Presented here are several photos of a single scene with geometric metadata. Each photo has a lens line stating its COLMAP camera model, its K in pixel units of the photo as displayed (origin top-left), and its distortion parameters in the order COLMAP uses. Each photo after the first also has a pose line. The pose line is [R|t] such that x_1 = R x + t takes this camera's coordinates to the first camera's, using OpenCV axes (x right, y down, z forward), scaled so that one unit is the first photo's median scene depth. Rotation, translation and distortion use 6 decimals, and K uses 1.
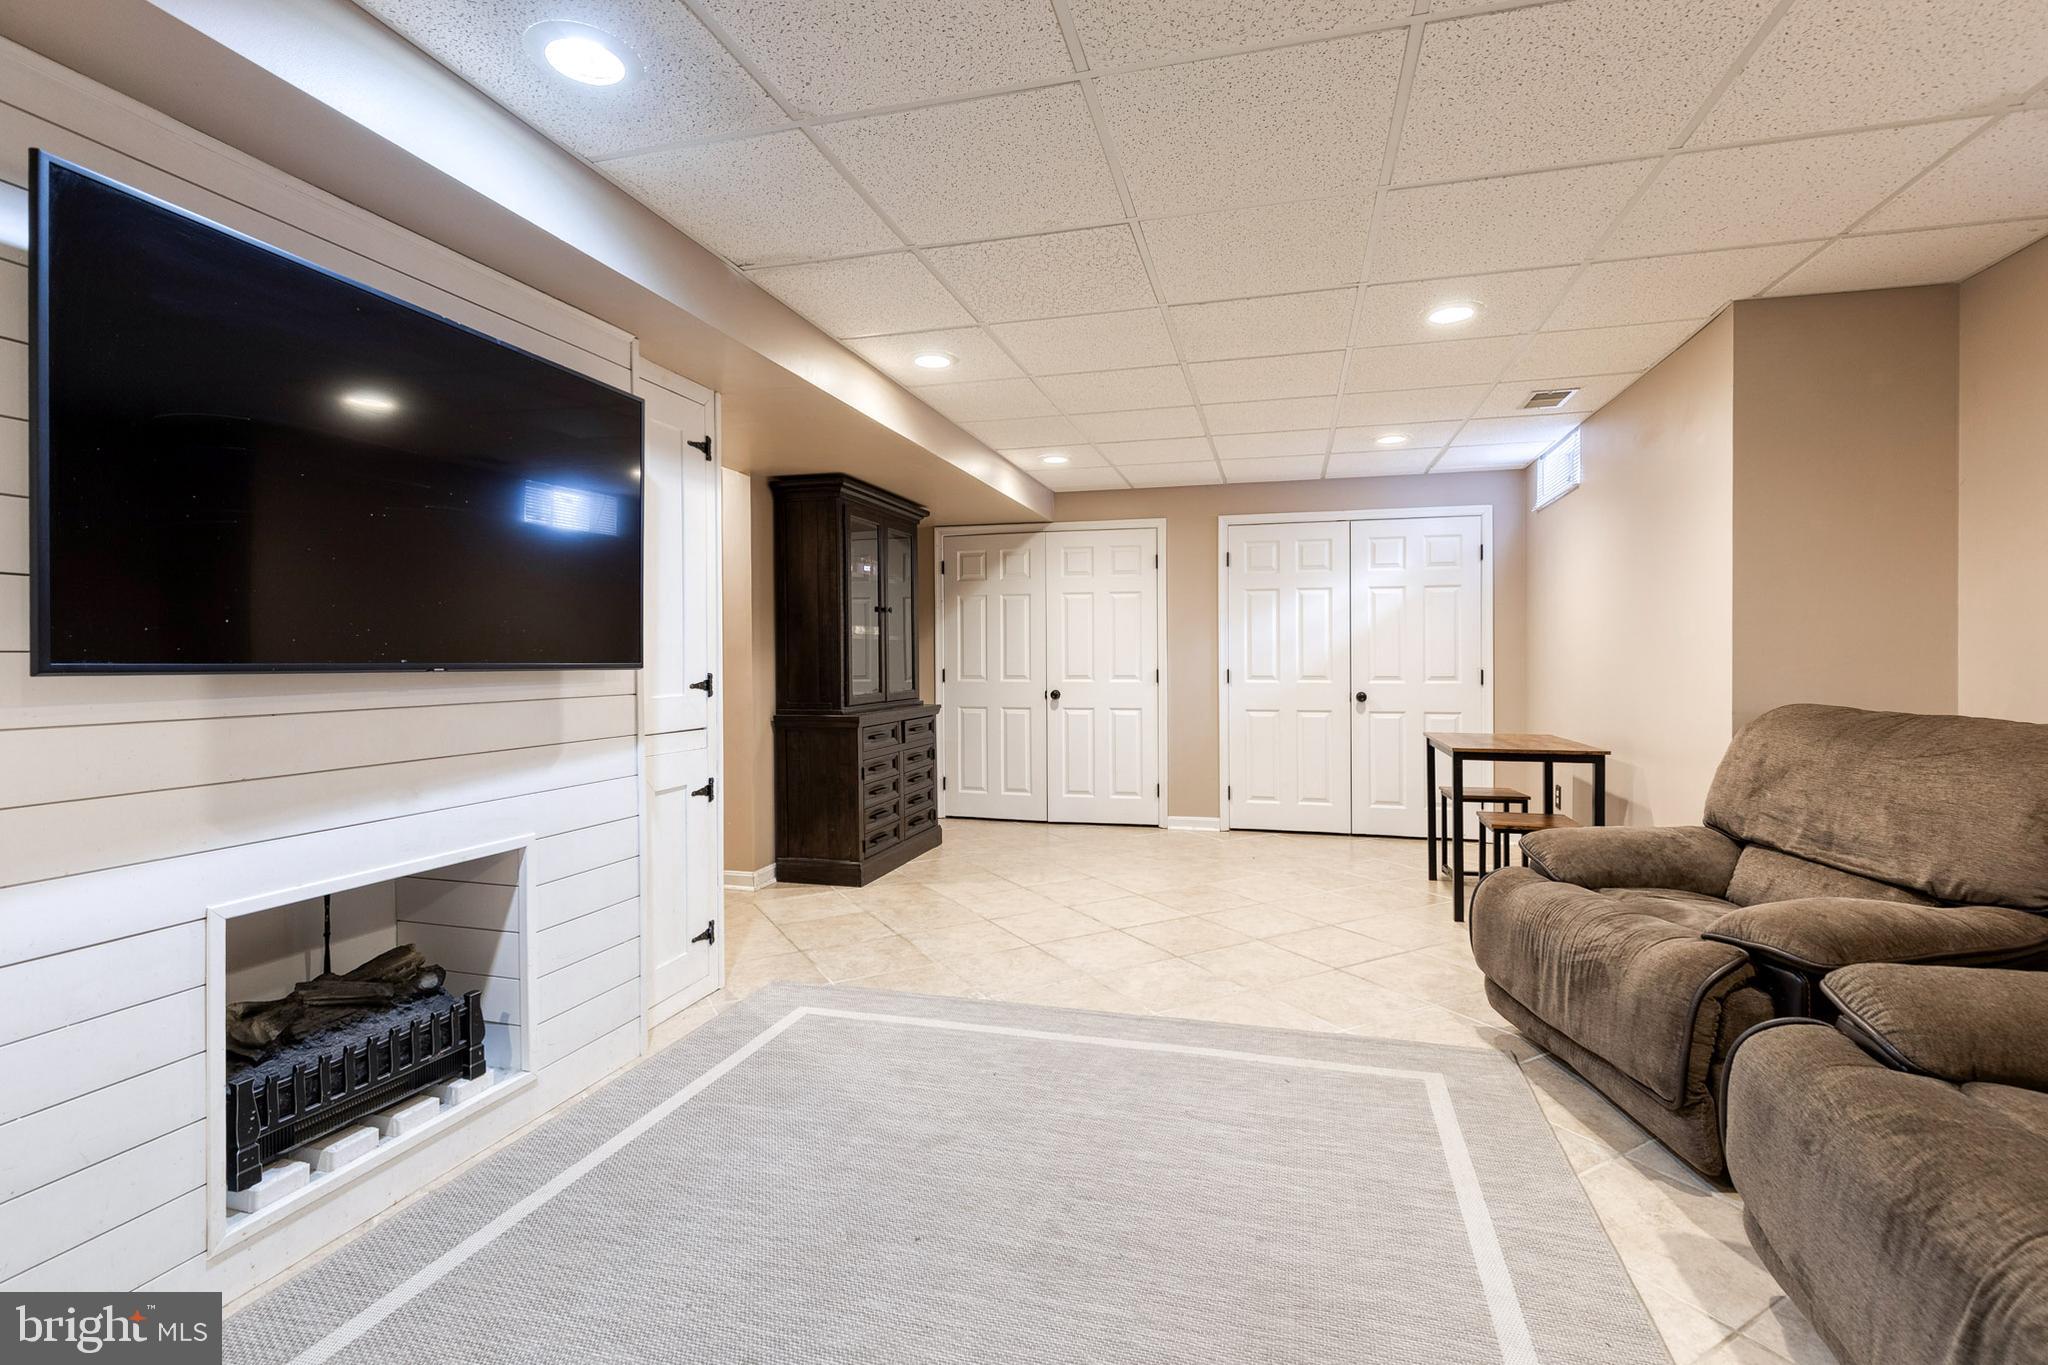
lens RADIAL K [[933.1, 0, 1037.0], [0, 933.1, 668.8], [0, 0, 1]] dist [0.007715, -0.001013]
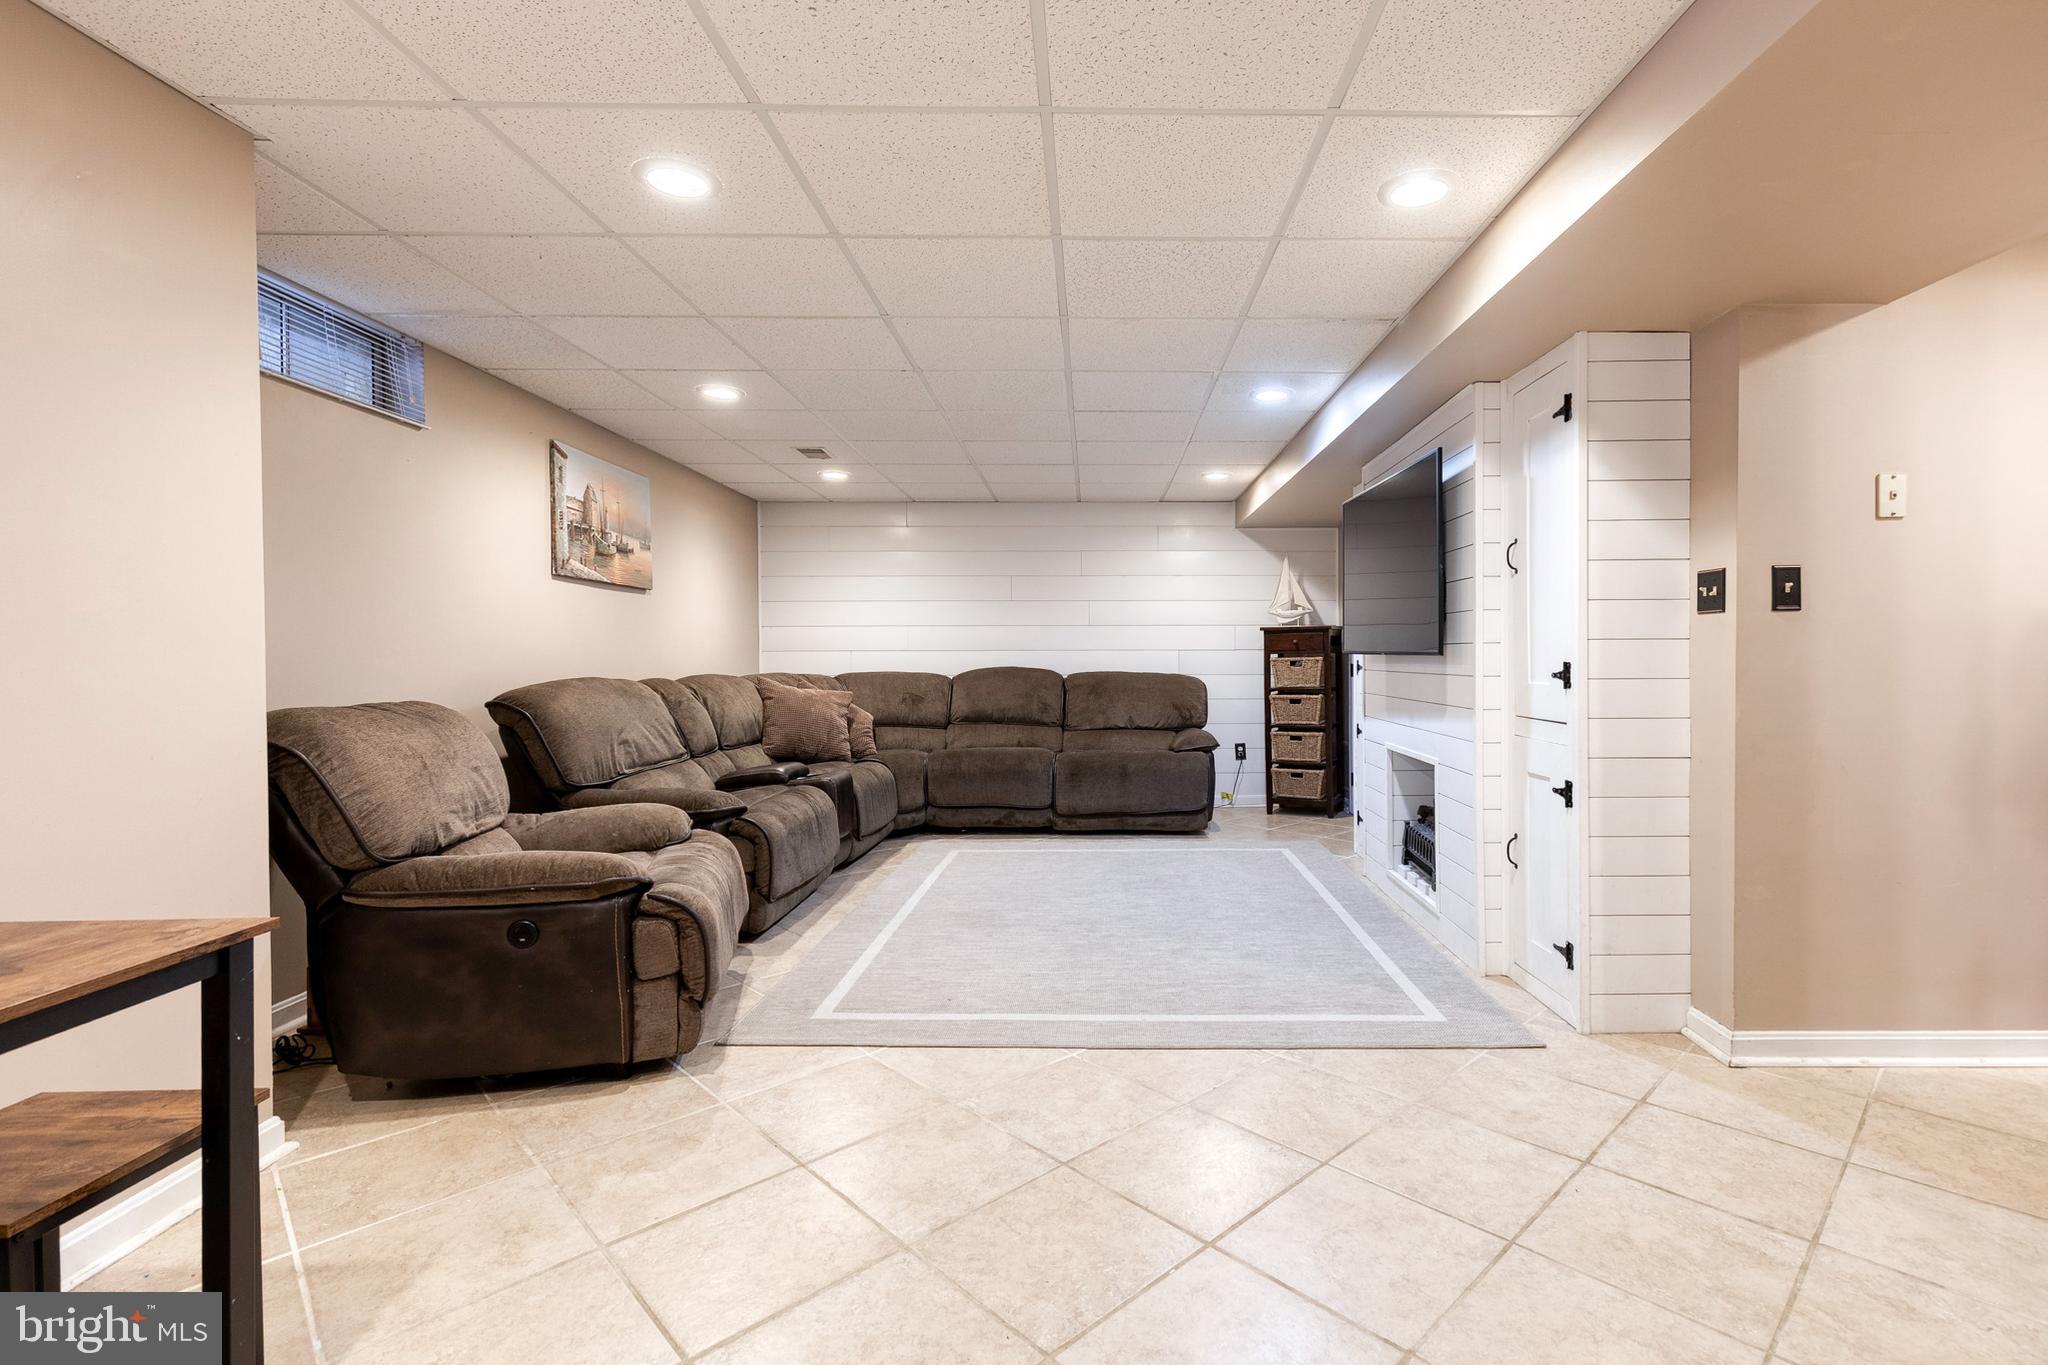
lens RADIAL K [[933.1, 0, 1024.7], [0, 933.1, 669.5], [0, 0, 1]] dist [0.007715, -0.001013]
pose [[-0.981893, 0.009164, -0.189213, 0.353997], [0.004777, 0.999709, 0.023628, -0.012529], [0.189374, 0.022296, -0.981652, 1.958792]]
